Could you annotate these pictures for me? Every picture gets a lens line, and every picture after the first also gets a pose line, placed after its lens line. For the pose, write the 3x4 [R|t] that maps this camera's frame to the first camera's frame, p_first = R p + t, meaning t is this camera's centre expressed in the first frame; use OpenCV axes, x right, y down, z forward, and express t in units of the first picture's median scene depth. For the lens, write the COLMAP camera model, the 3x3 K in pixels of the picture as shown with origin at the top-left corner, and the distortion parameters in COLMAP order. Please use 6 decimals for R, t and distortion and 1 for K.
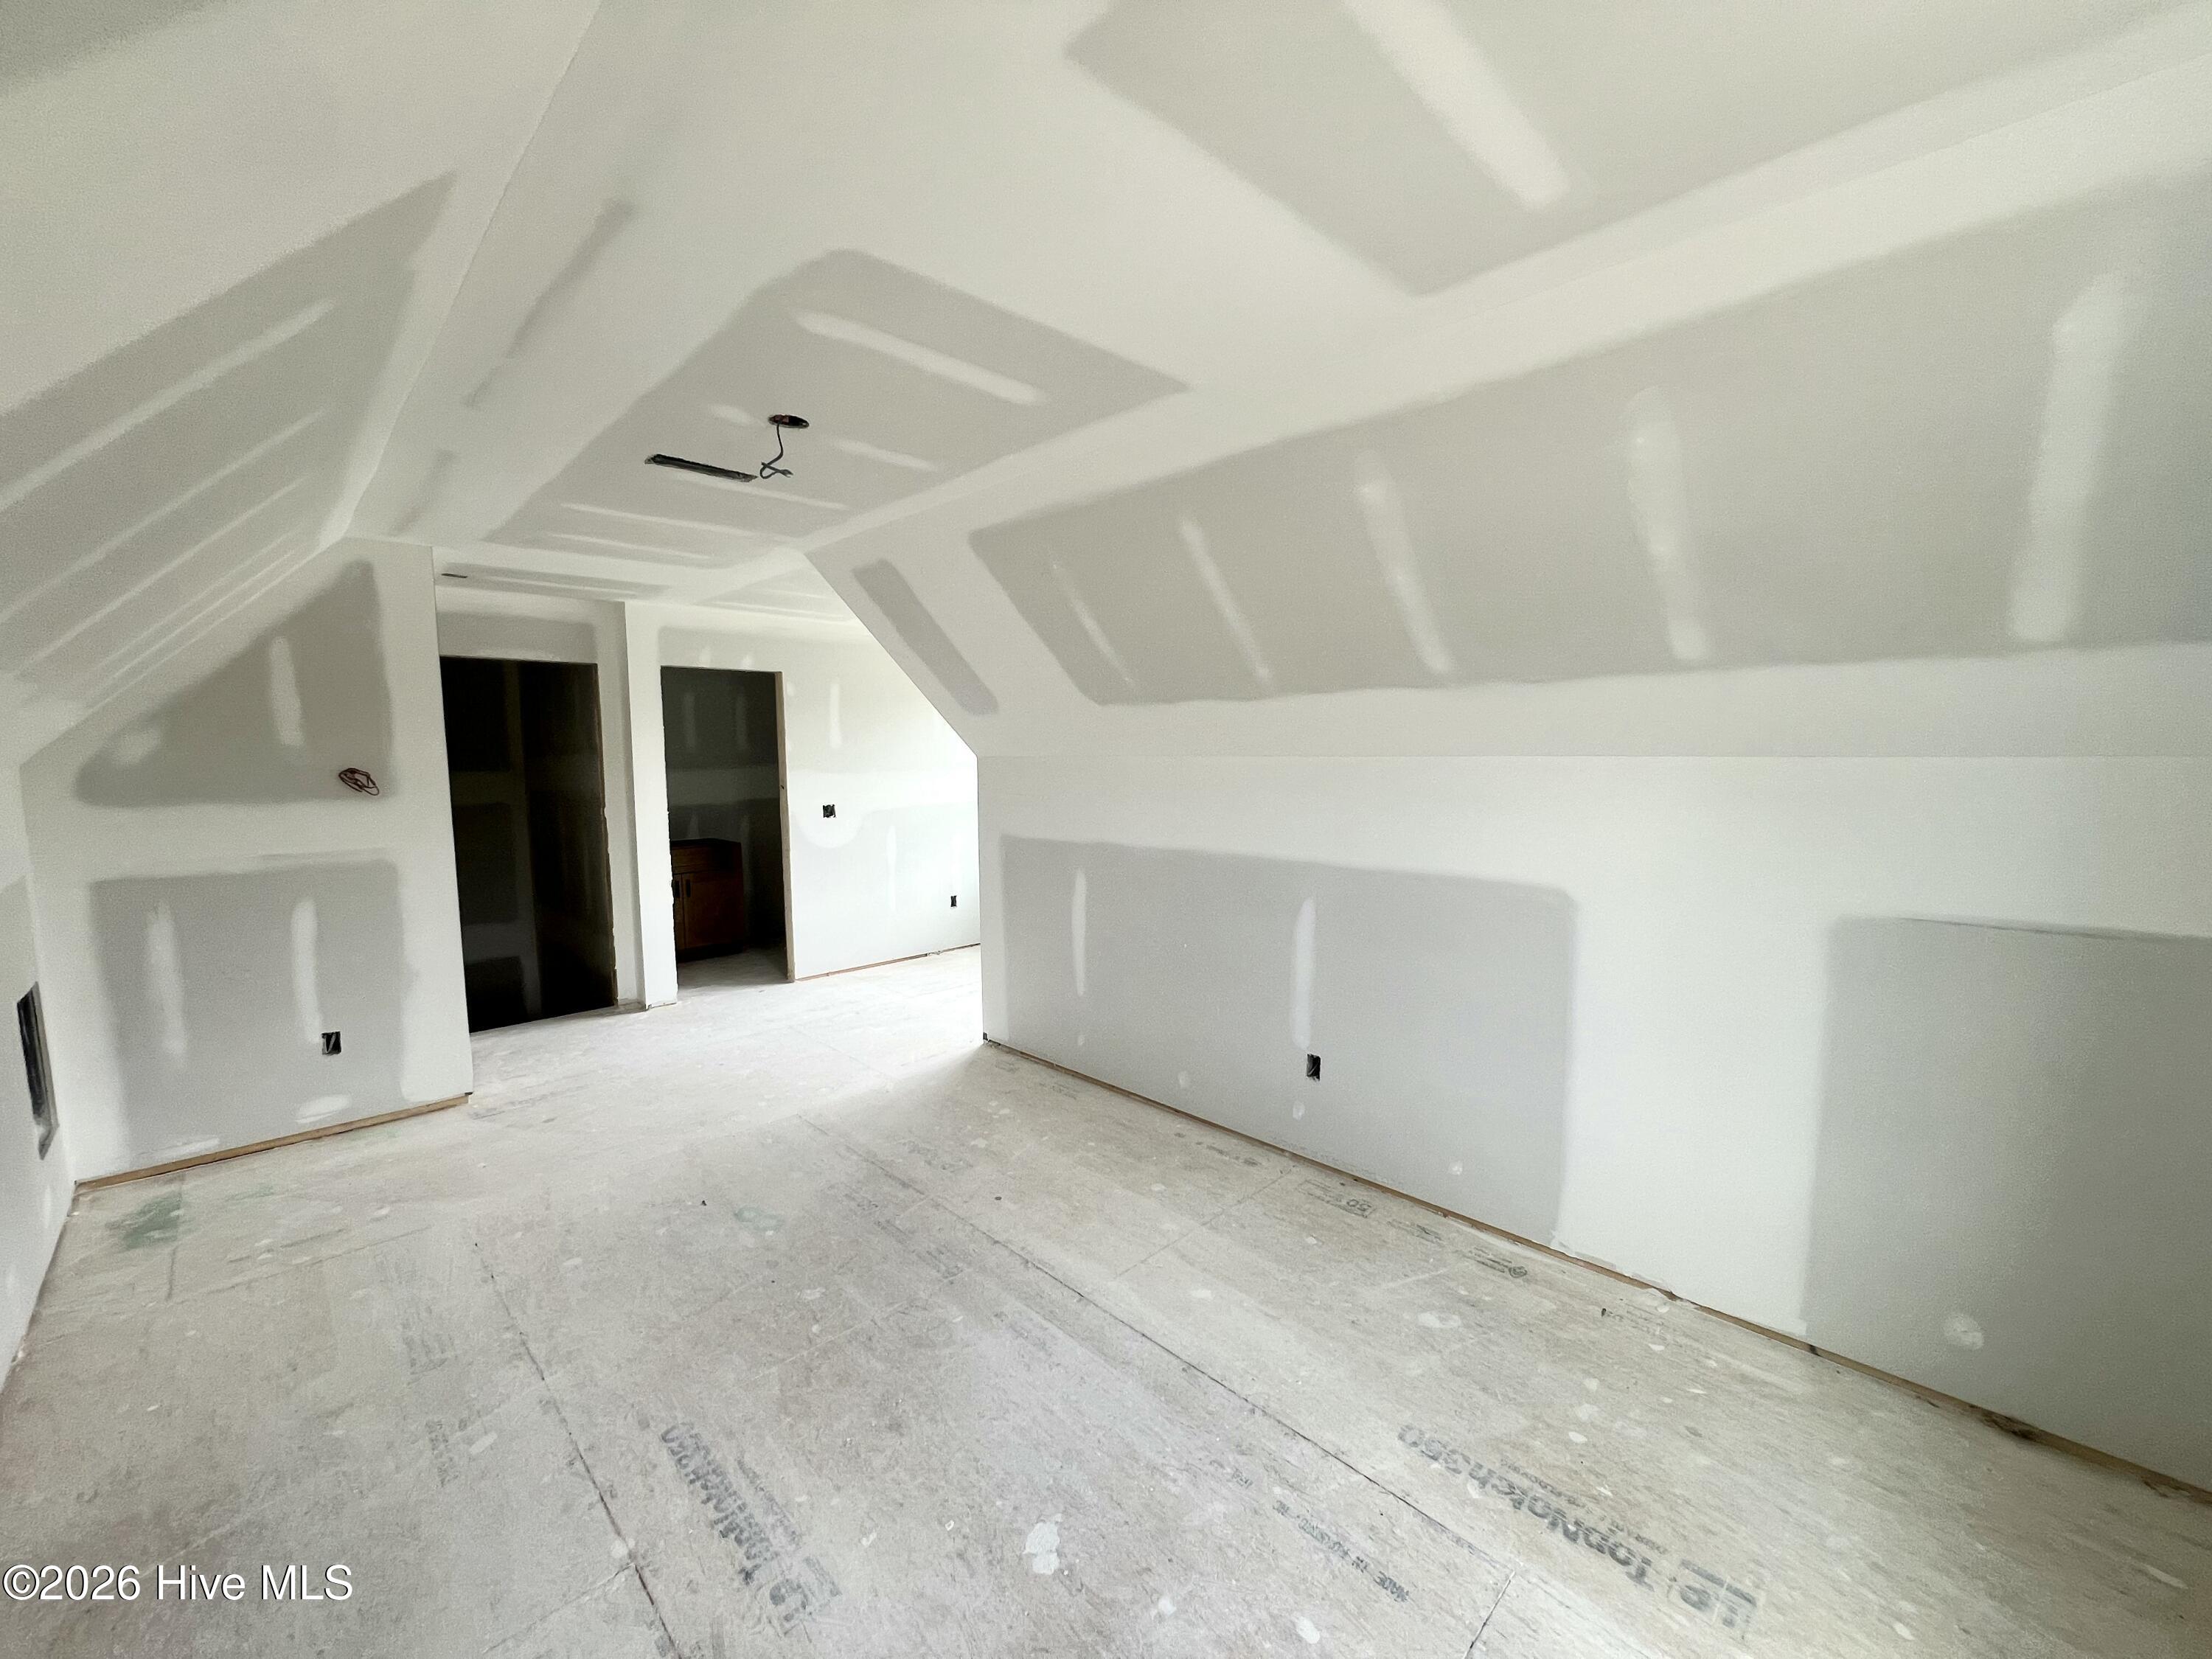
lens RADIAL K [[881.6, 0, 1108.7], [0, 881.6, 836.3], [0, 0, 1]] dist [-0.000154, -0.000017]
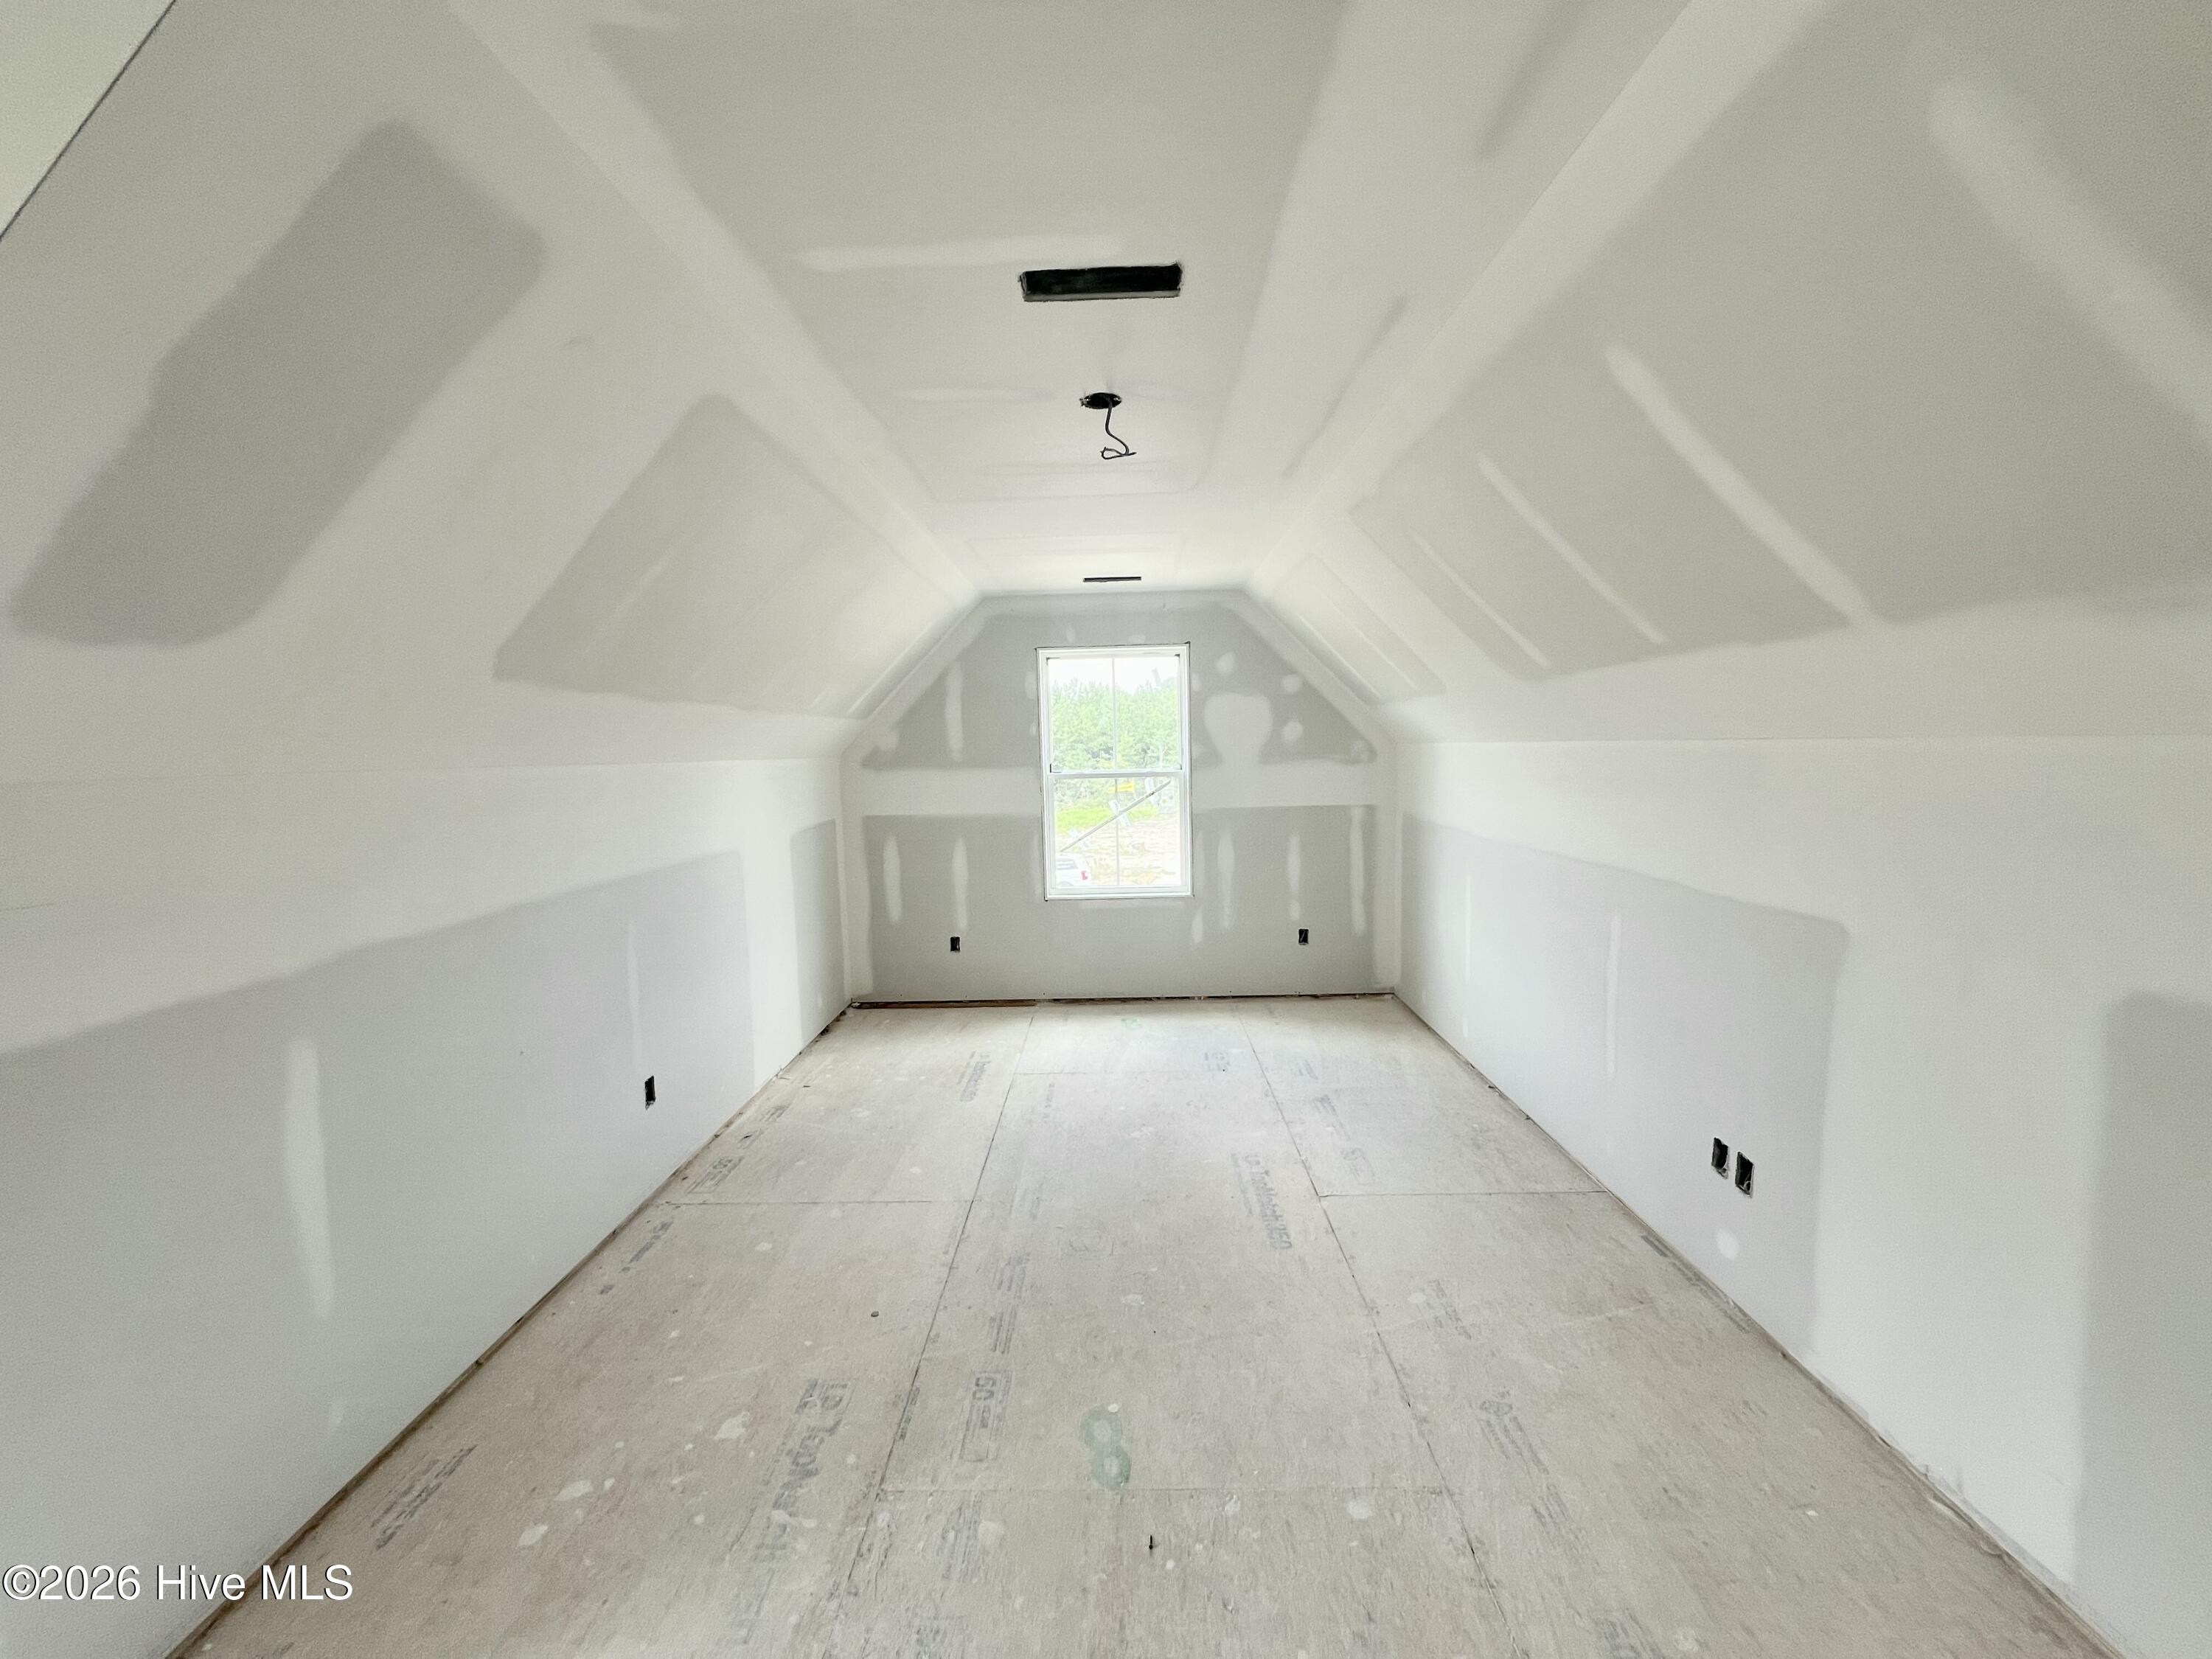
lens RADIAL K [[886.0, 0, 1105.5], [0, 886.0, 831.5], [0, 0, 1]] dist [0.000158, 0.000042]
pose [[-0.698973, -0.038600, 0.714105, -1.014598], [0.102936, 0.982714, 0.153874, -0.141327], [-0.707701, 0.181061, -0.682918, 1.633276]]
